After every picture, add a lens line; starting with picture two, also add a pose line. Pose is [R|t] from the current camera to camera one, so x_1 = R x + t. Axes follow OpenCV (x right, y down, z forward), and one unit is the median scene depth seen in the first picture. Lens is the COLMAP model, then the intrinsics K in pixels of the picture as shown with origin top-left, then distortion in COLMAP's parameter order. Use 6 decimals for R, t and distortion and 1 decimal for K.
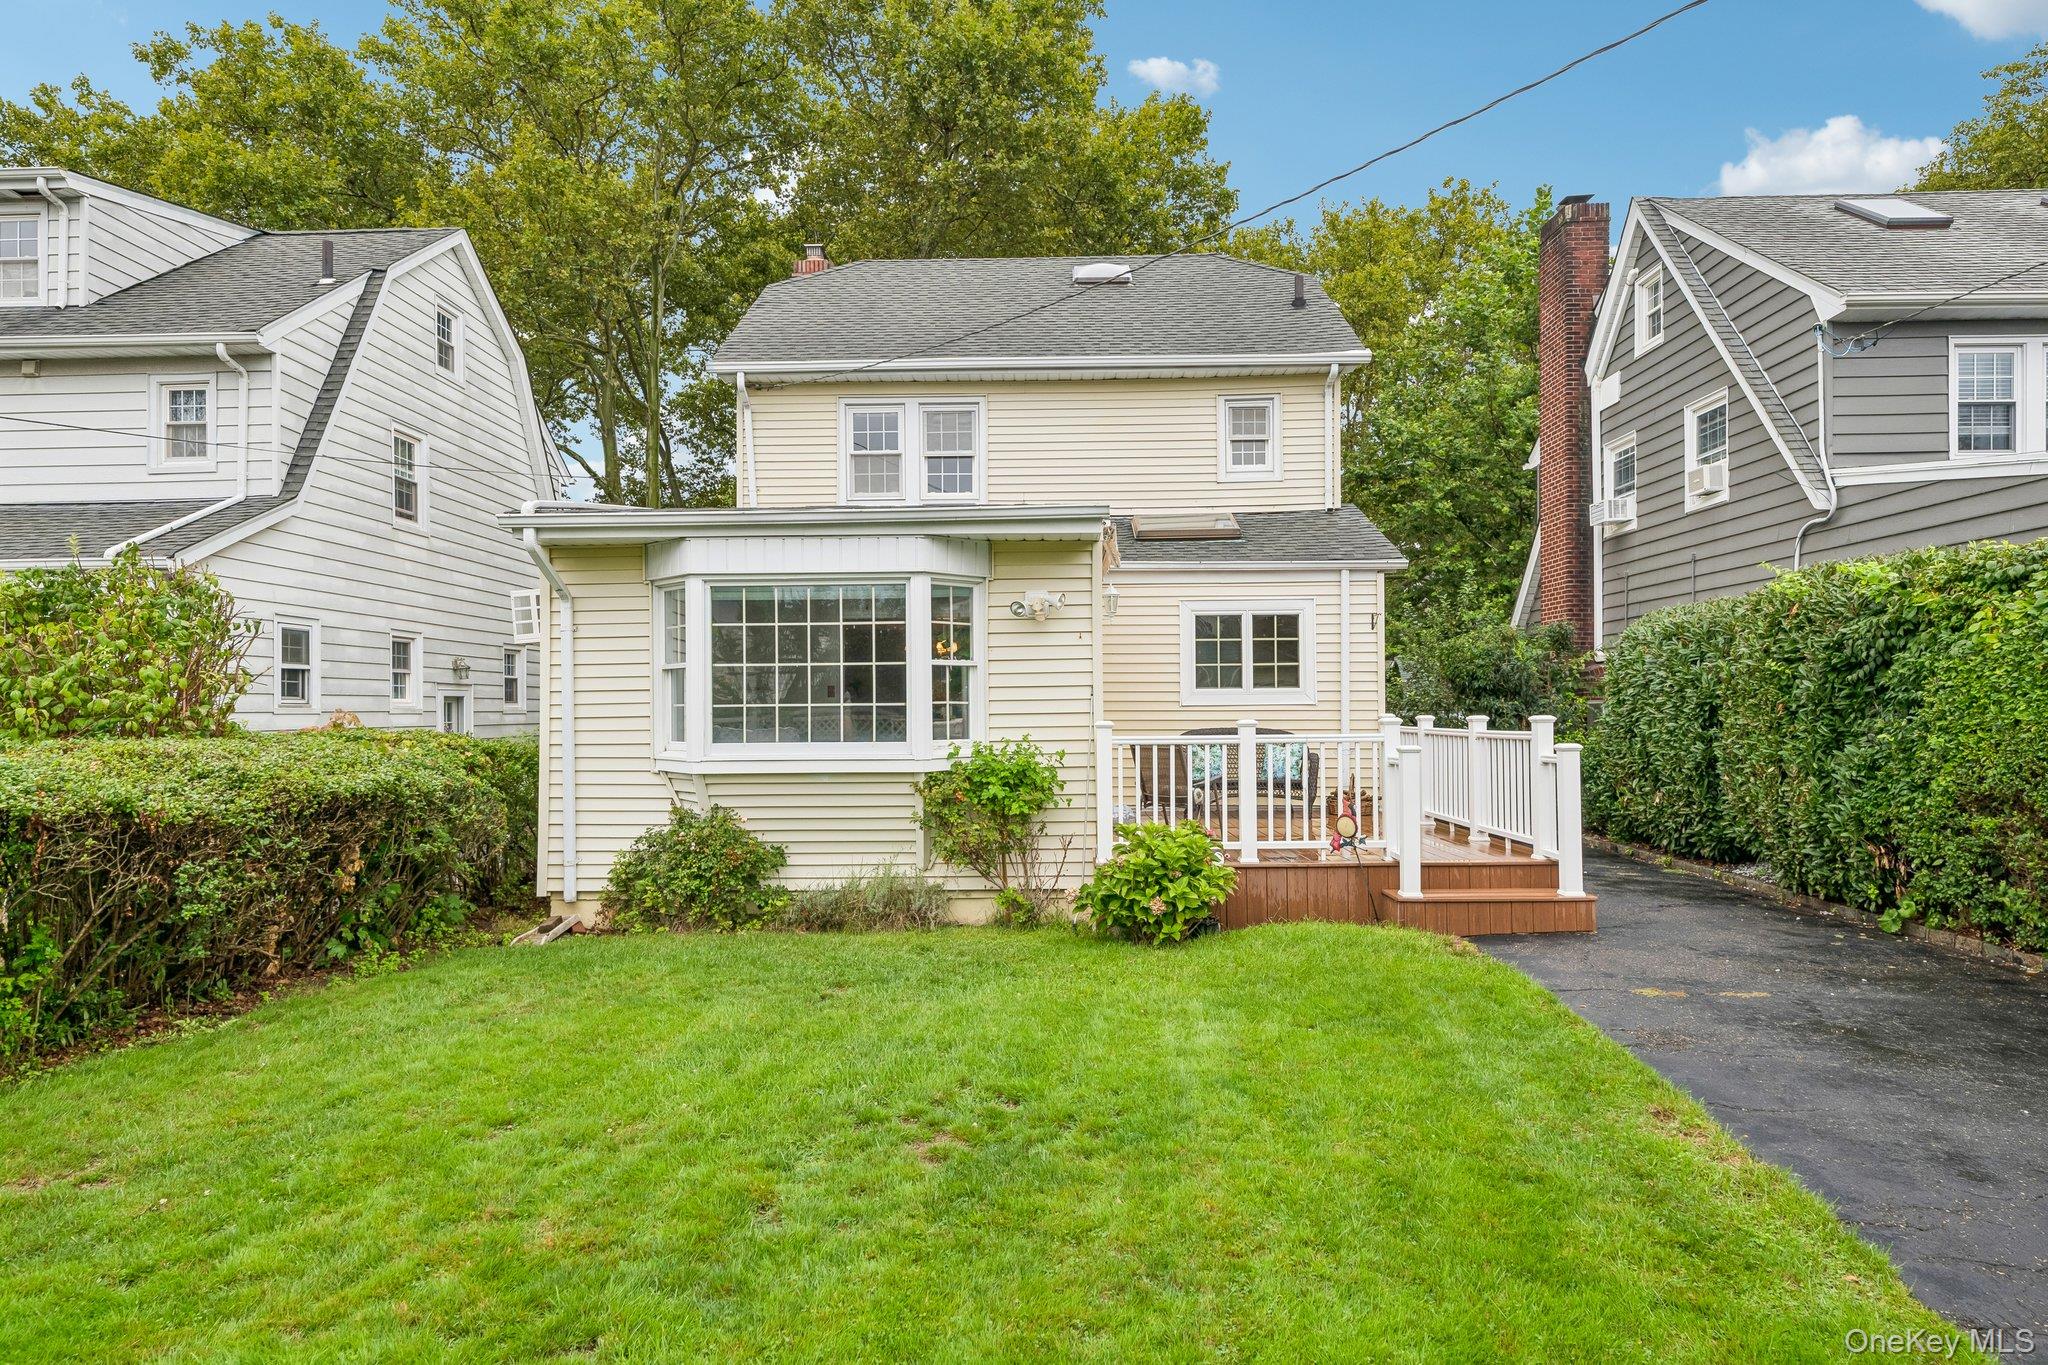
lens RADIAL K [[1159.3, 0, 1024.0], [0, 1159.3, 682.5], [0, 0, 1]] dist [0.004702, -0.000139]
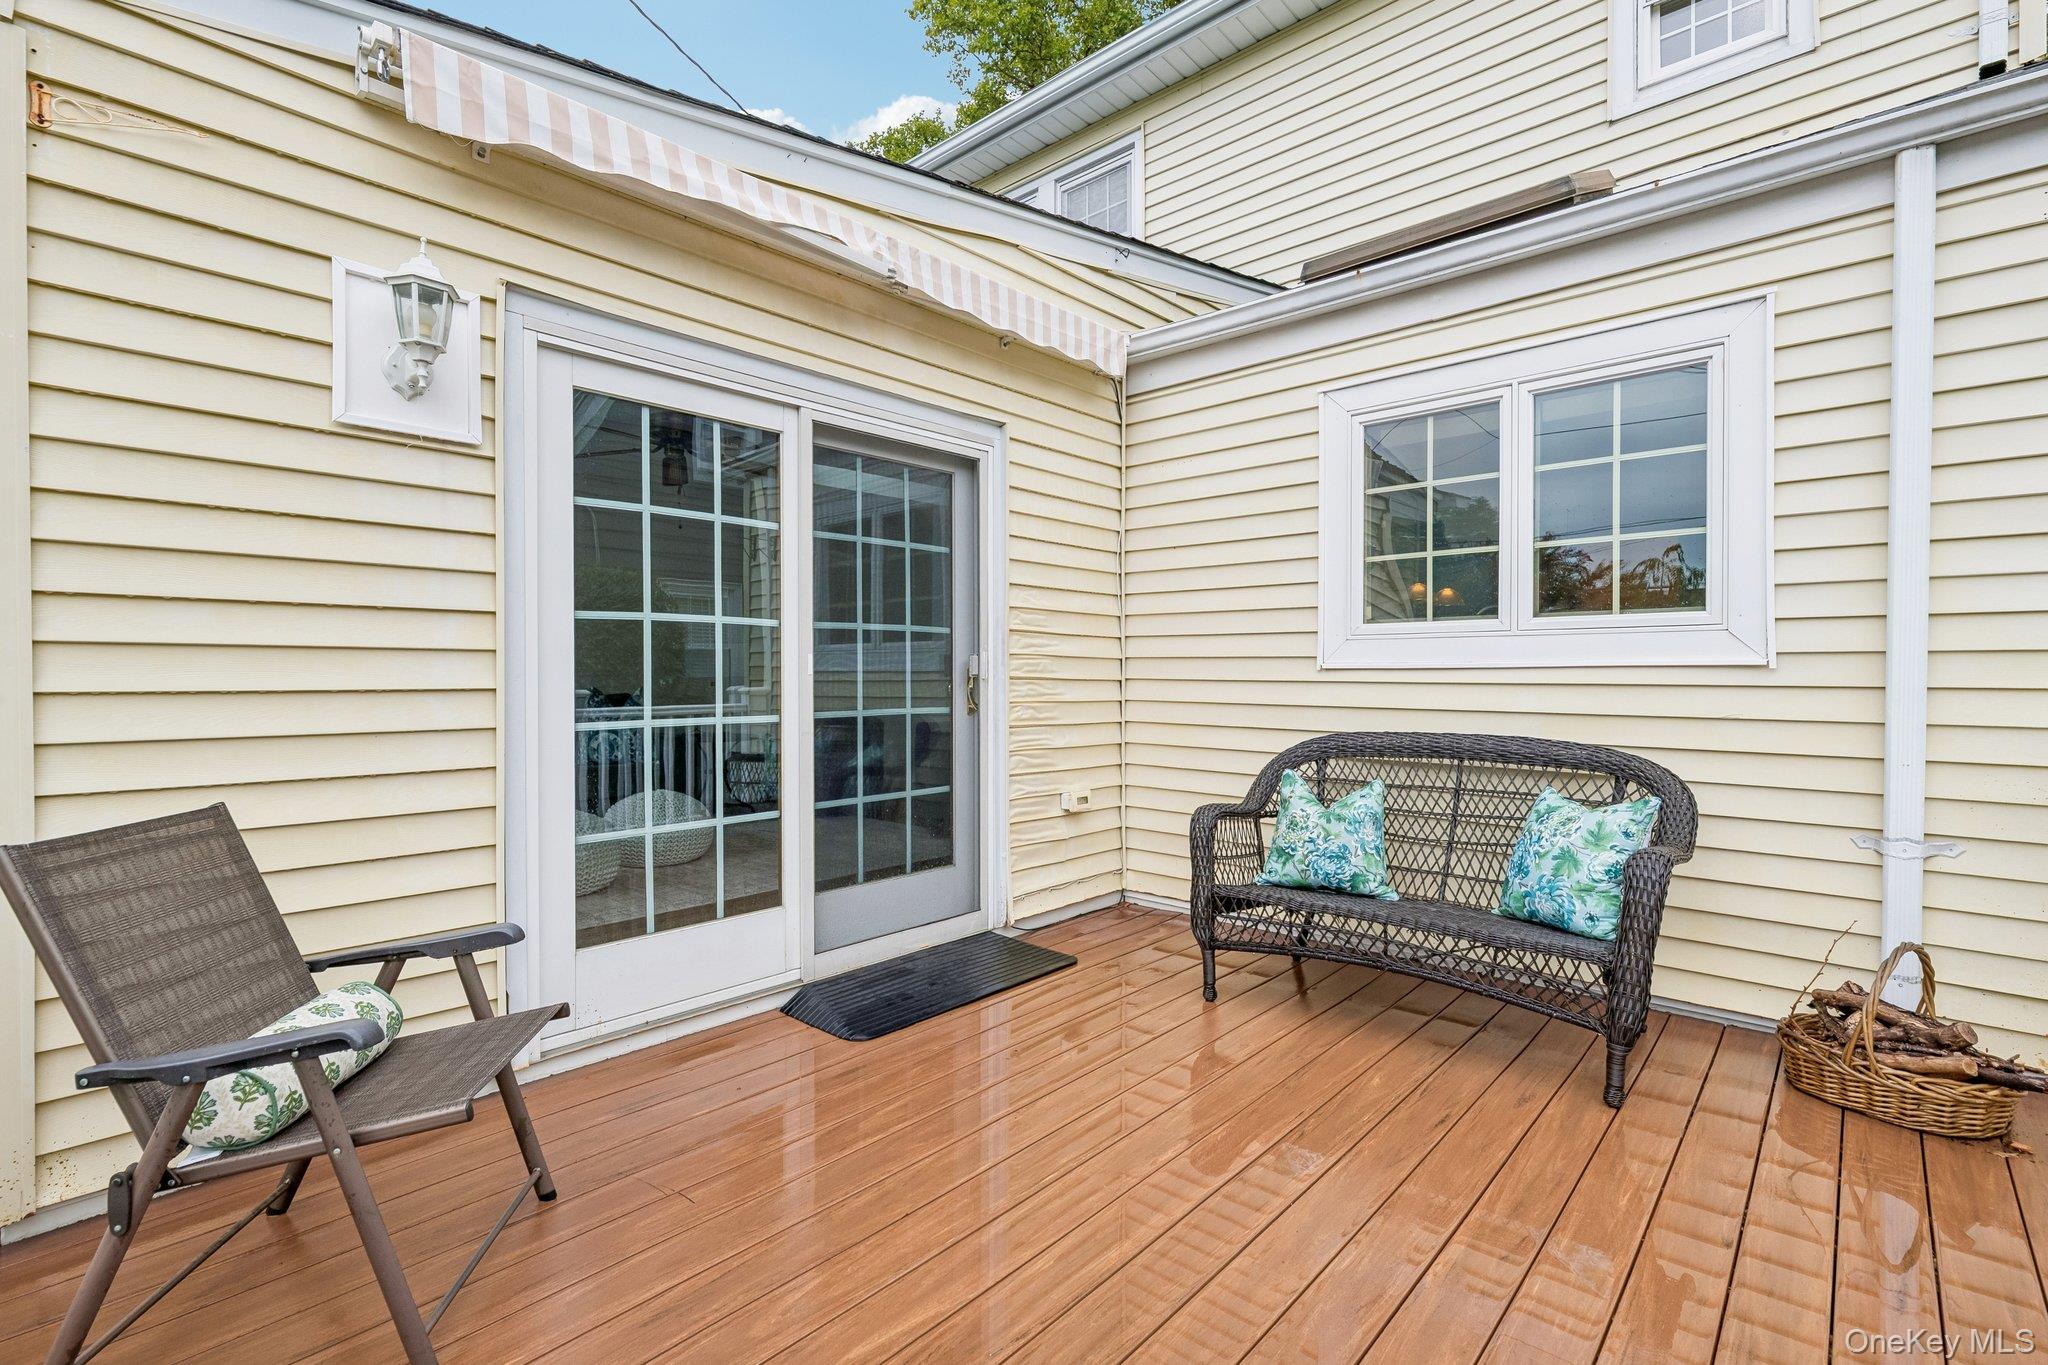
lens RADIAL K [[928.1, 0, 1024.0], [0, 928.1, 682.5], [0, 0, 1]] dist [0.001535, -0.000002]
pose [[0.757279, 0.012891, -0.652964, 0.261446], [0.009945, 0.999462, 0.031265, 0.014007], [0.653016, -0.030170, 0.756743, 0.701190]]
